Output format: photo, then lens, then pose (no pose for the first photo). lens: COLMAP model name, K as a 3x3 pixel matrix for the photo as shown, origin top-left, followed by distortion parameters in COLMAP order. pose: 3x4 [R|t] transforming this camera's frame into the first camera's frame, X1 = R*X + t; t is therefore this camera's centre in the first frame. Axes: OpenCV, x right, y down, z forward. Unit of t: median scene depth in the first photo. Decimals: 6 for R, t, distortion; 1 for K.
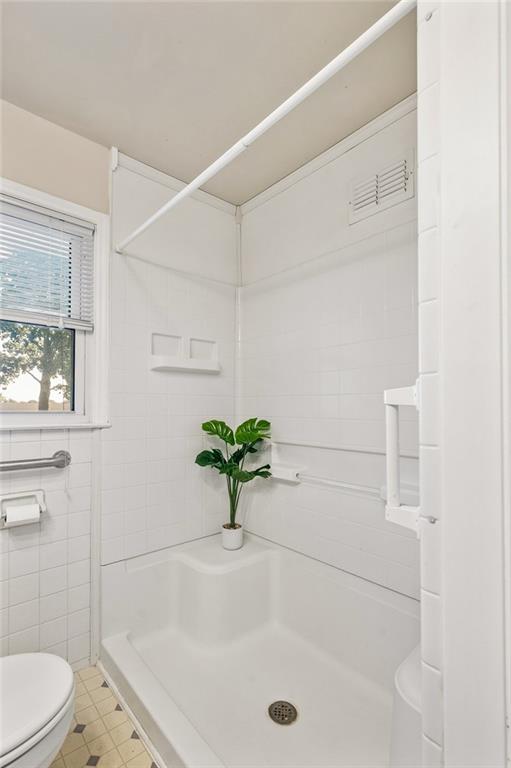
lens RADIAL K [[354.9, 0, 240.3], [0, 354.9, 404.4], [0, 0, 1]] dist [-0.002214, -0.000422]
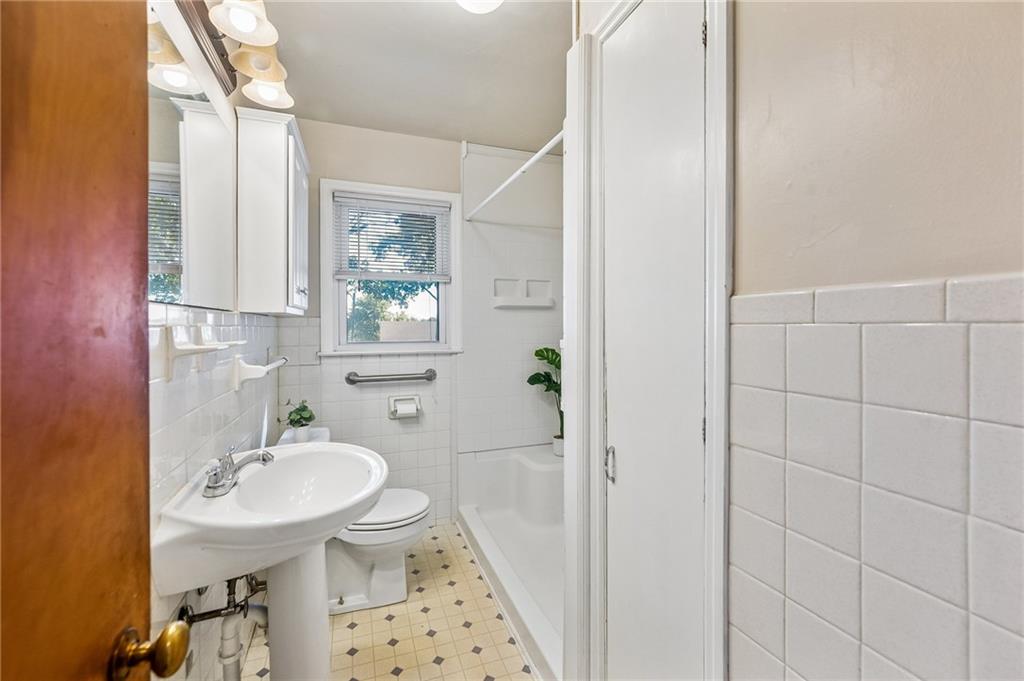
lens RADIAL K [[433.9, 0, 511.9], [0, 433.9, 332.9], [0, 0, 1]] dist [-0.005143, 0.000057]
pose [[0.938916, 0.001421, -0.344143, 0.369244], [0.008610, 0.999582, 0.027616, -0.053910], [0.344038, -0.028892, 0.938511, -0.474537]]
